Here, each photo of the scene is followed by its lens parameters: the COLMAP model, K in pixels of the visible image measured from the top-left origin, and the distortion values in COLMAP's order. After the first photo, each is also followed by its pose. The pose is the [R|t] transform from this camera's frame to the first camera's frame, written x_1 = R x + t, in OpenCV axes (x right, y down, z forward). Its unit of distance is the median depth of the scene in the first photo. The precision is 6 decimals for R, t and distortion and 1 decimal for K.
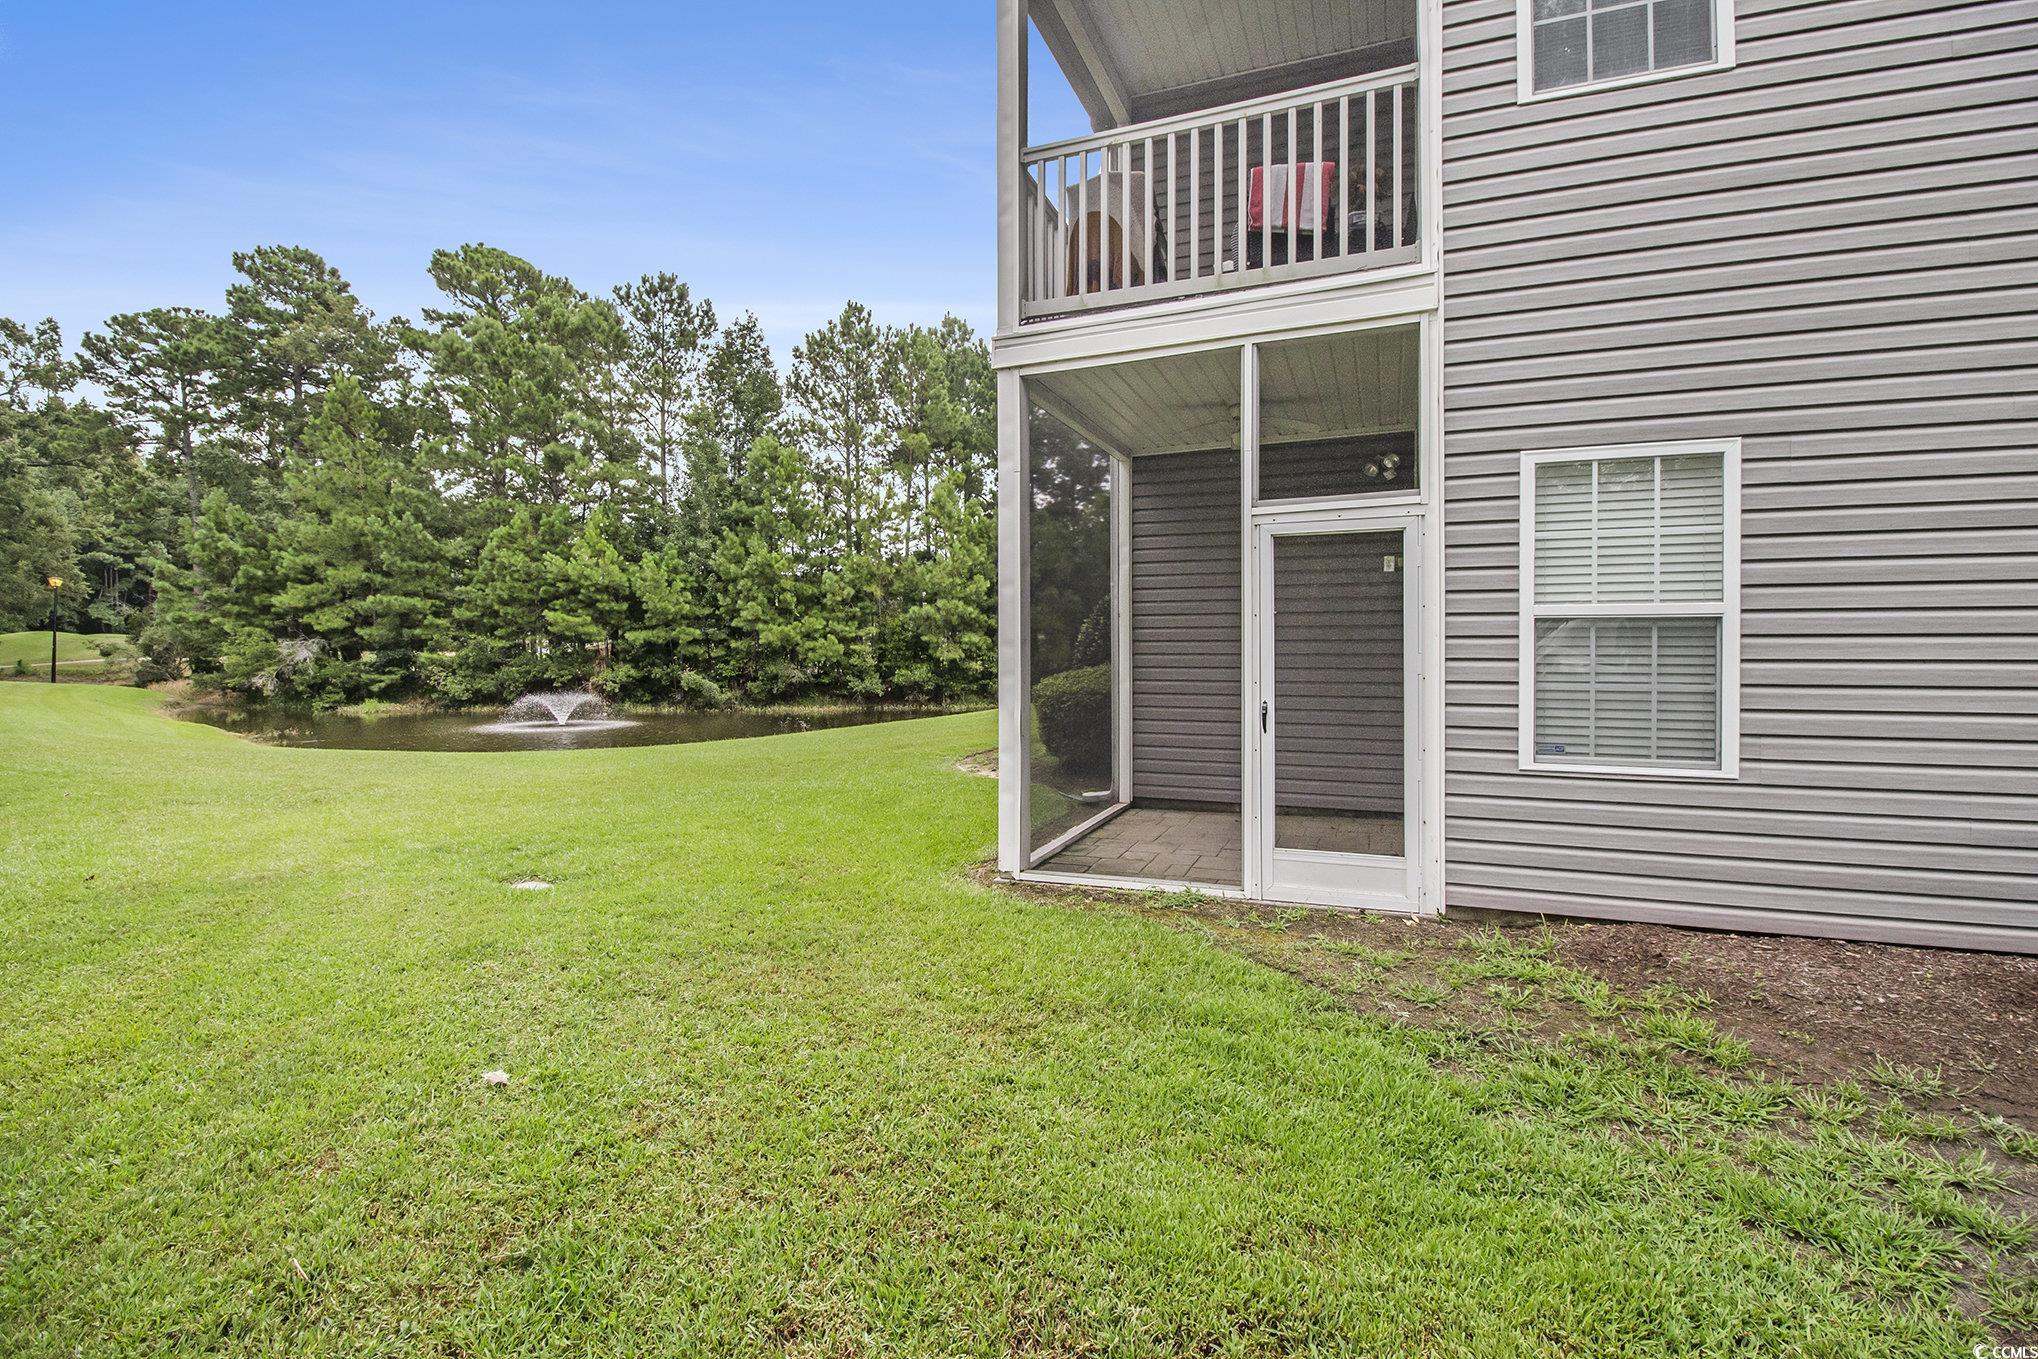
lens RADIAL K [[948.4, 0, 1017.4], [0, 948.4, 647.9], [0, 0, 1]] dist [-0.021873, -0.001047]
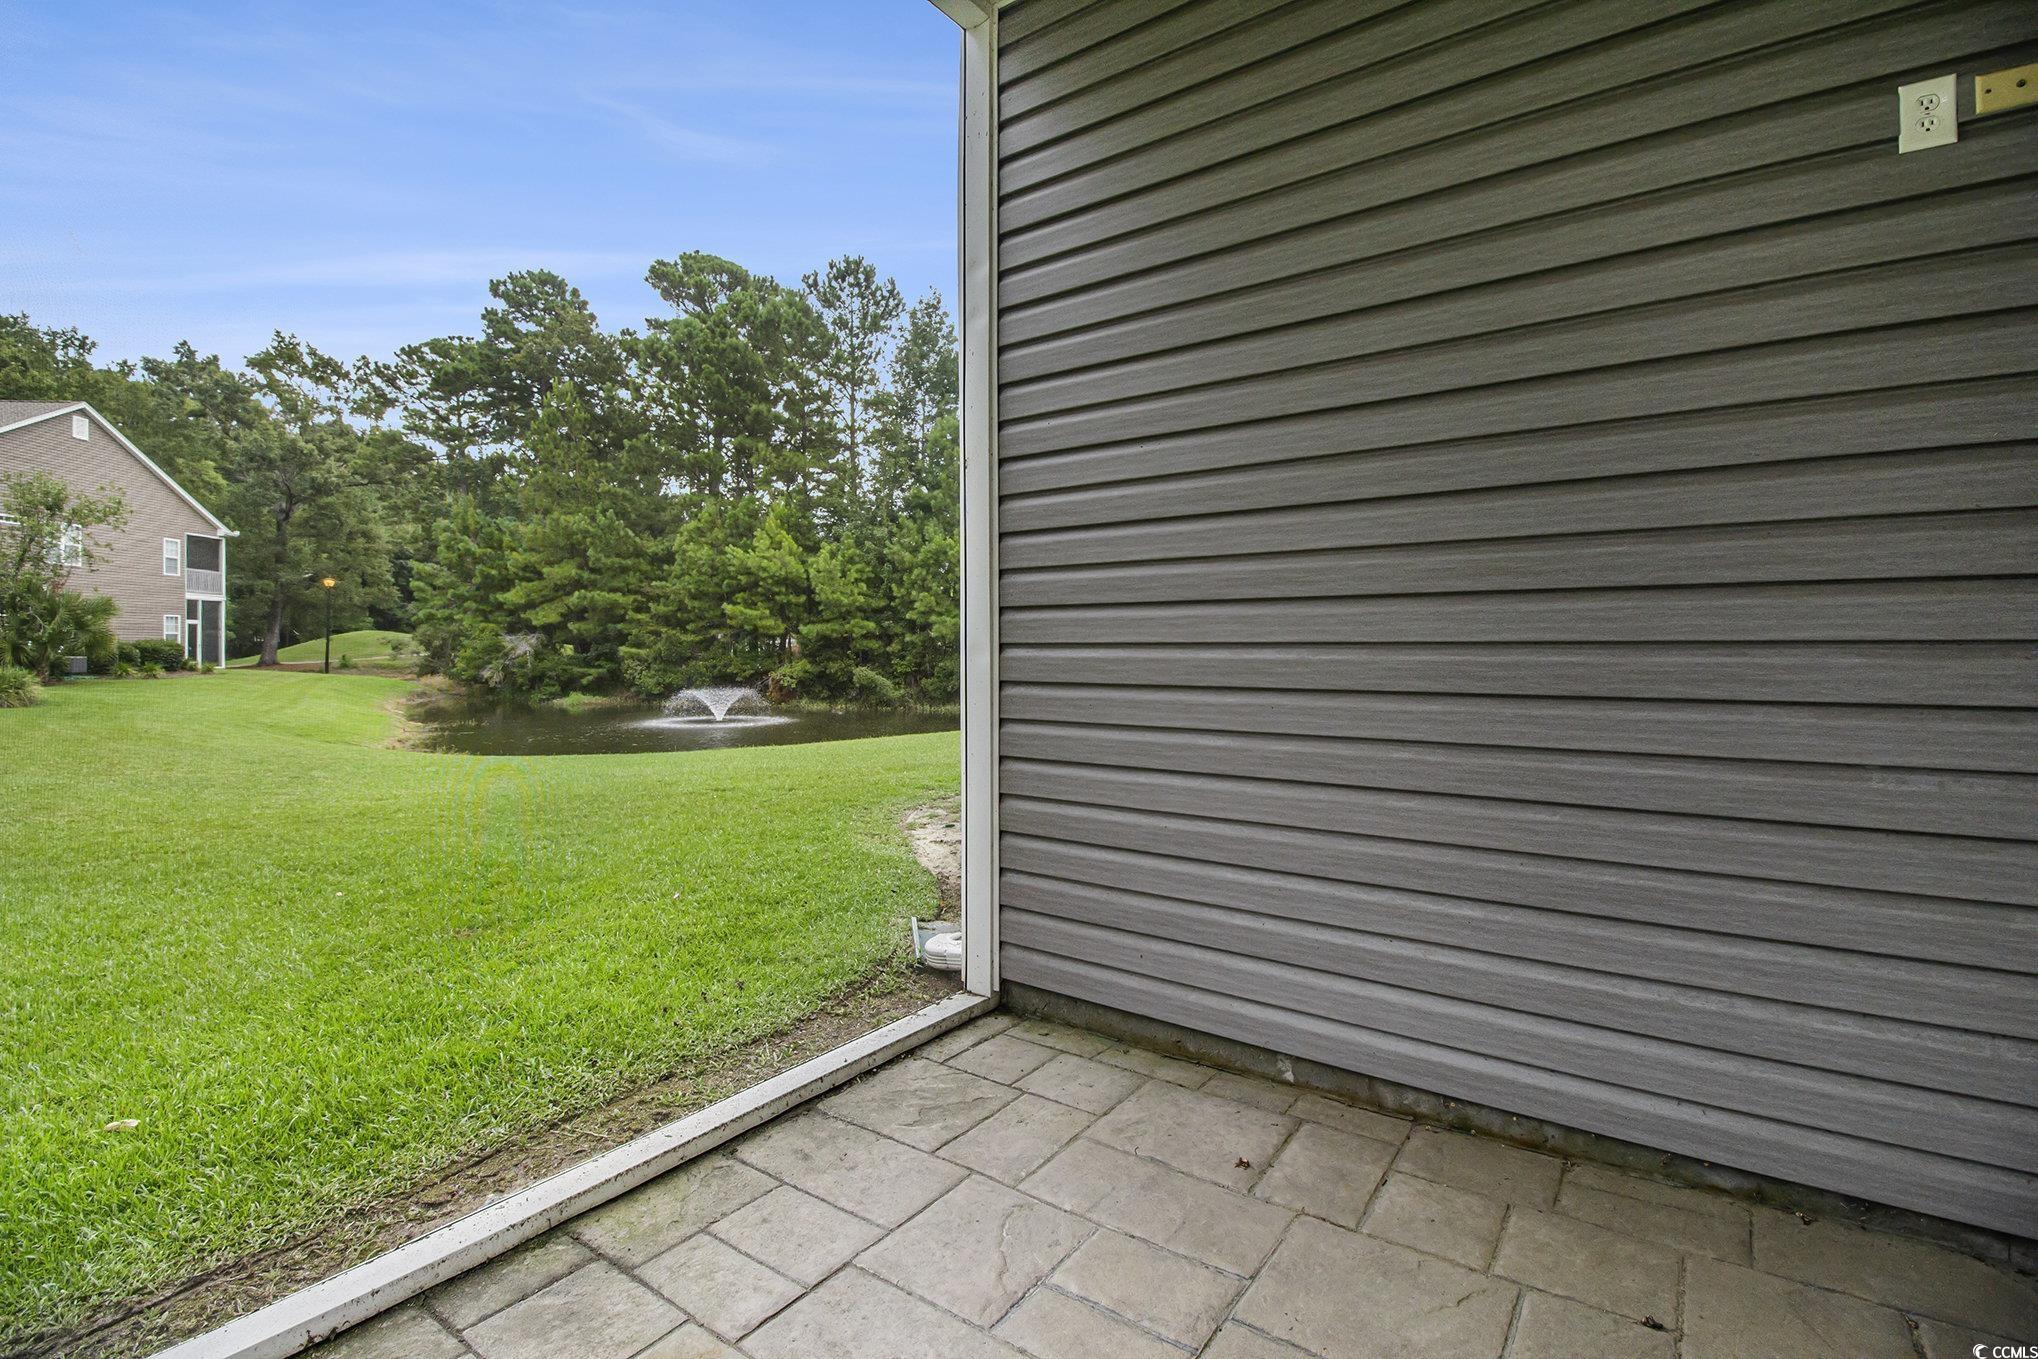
lens RADIAL K [[948.4, 0, 1017.4], [0, 948.4, 647.9], [0, 0, 1]] dist [-0.021873, -0.001047]
pose [[0.968583, 0.002123, -0.248682, 0.036091], [-0.002357, 0.999997, -0.000641, 0.005845], [0.248680, 0.001207, 0.968585, 0.111246]]
